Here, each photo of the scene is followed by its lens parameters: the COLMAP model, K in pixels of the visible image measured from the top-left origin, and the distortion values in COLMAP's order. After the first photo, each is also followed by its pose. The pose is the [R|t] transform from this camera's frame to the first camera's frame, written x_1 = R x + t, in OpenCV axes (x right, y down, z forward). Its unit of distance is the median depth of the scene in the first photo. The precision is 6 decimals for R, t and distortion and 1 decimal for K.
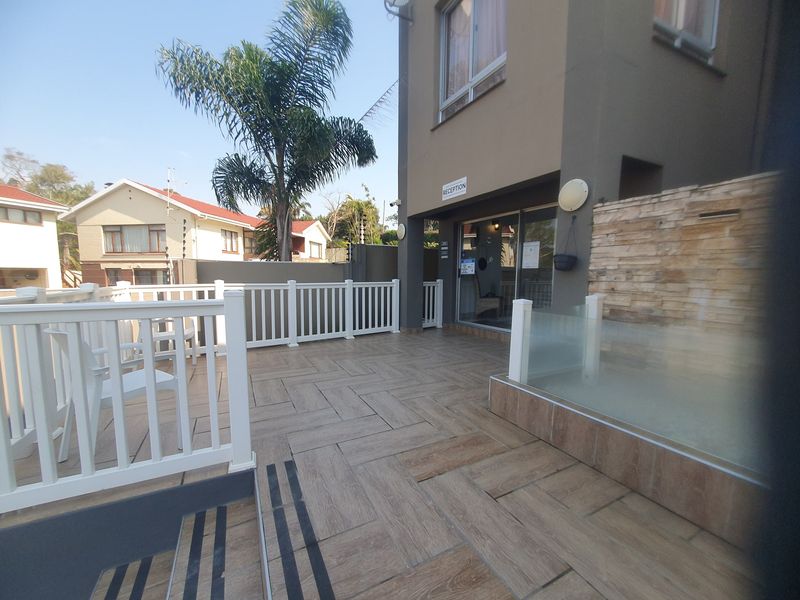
lens RADIAL K [[317.2, 0, 386.8], [0, 317.2, 305.0], [0, 0, 1]] dist [-0.001217, -0.000135]
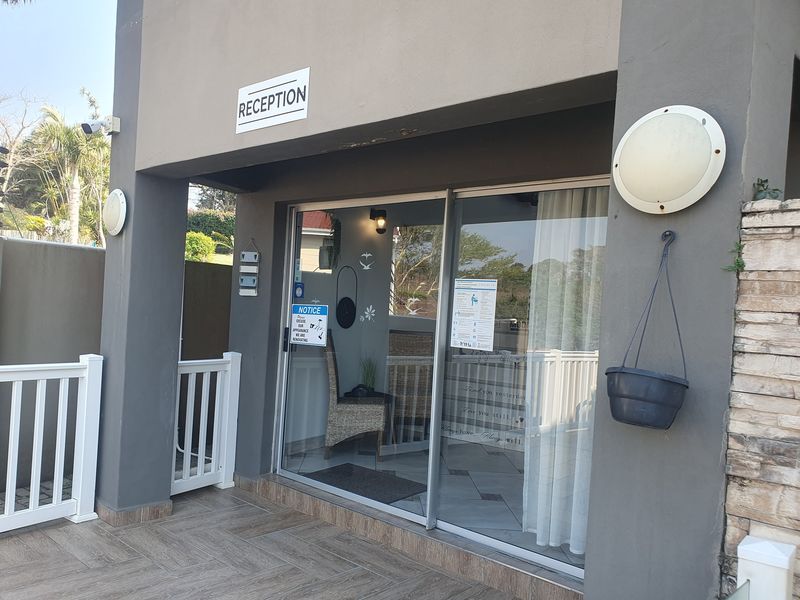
lens RADIAL K [[625.8, 0, 374.3], [0, 625.8, 315.3], [0, 0, 1]] dist [0.116783, -0.220523]
pose [[0.938831, 0.046939, 0.341165, 0.076199], [-0.023502, 0.997091, -0.072512, -0.079898], [-0.343576, 0.060059, 0.937202, 0.283251]]
